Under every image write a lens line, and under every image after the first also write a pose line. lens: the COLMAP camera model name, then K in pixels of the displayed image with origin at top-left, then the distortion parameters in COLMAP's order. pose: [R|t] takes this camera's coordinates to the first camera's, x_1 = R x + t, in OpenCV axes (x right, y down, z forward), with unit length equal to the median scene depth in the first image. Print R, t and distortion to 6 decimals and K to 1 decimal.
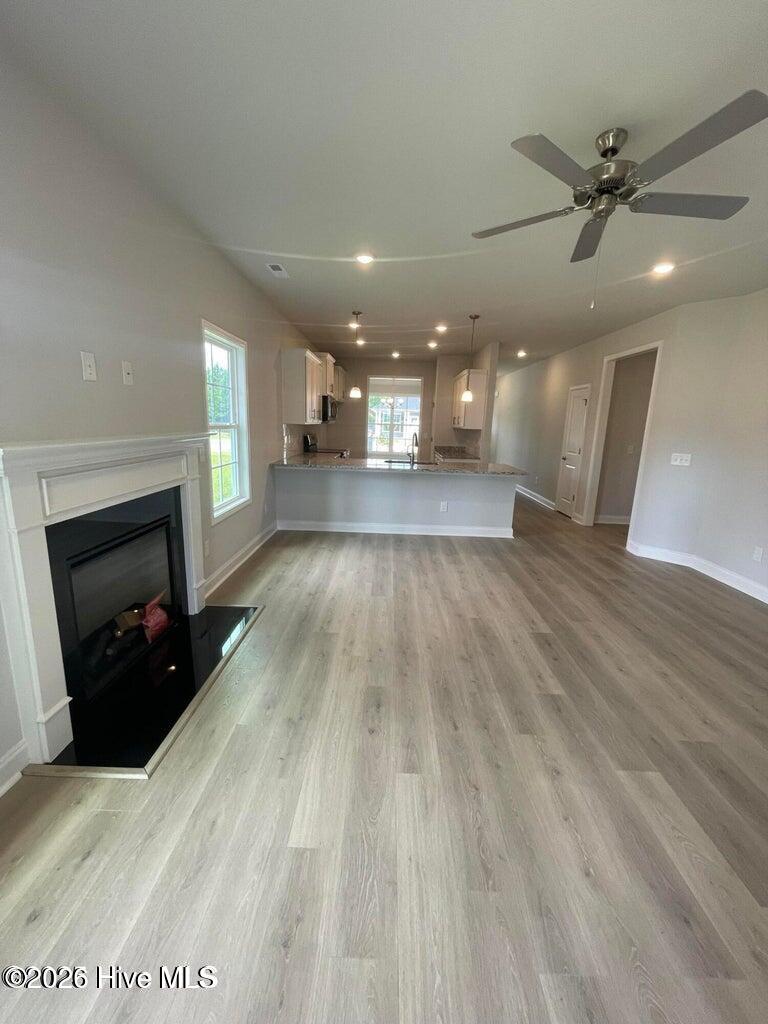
lens RADIAL K [[416.1, 0, 384.2], [0, 416.1, 509.7], [0, 0, 1]] dist [-0.001666, 0.000349]
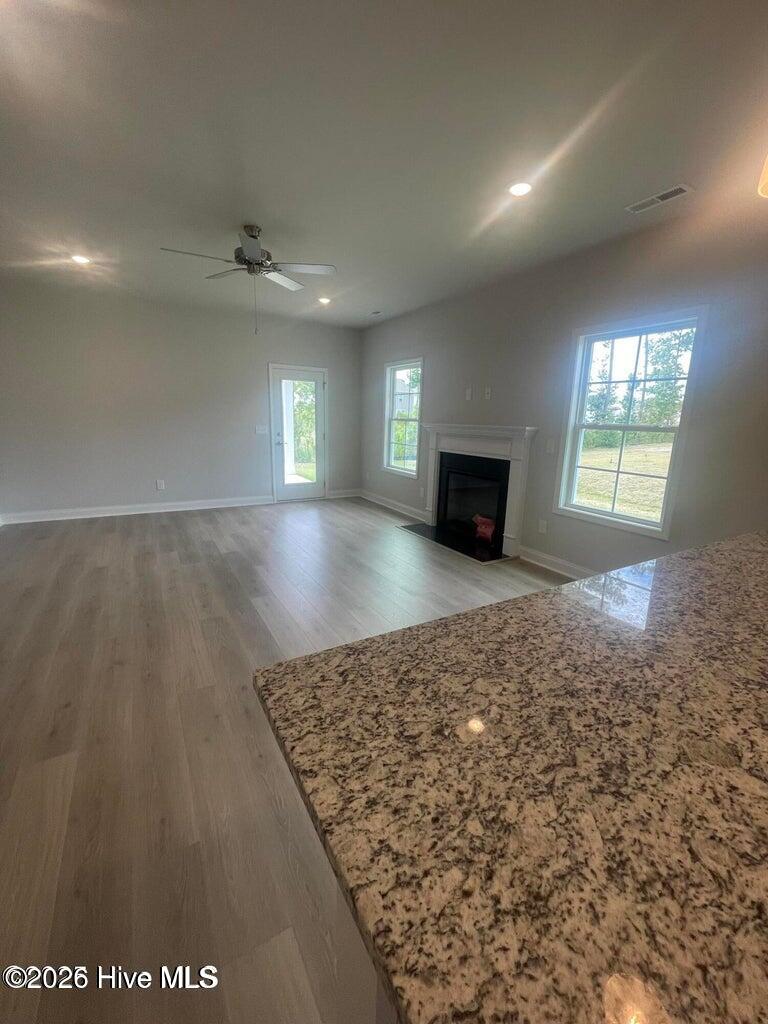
lens RADIAL K [[416.1, 0, 381.8], [0, 416.1, 512.8], [0, 0, 1]] dist [-0.001666, 0.000349]
pose [[-0.856859, 0.055070, -0.512601, 0.620798], [-0.166070, 0.911798, 0.375558, -0.340122], [0.488070, 0.406929, -0.772138, 1.814029]]
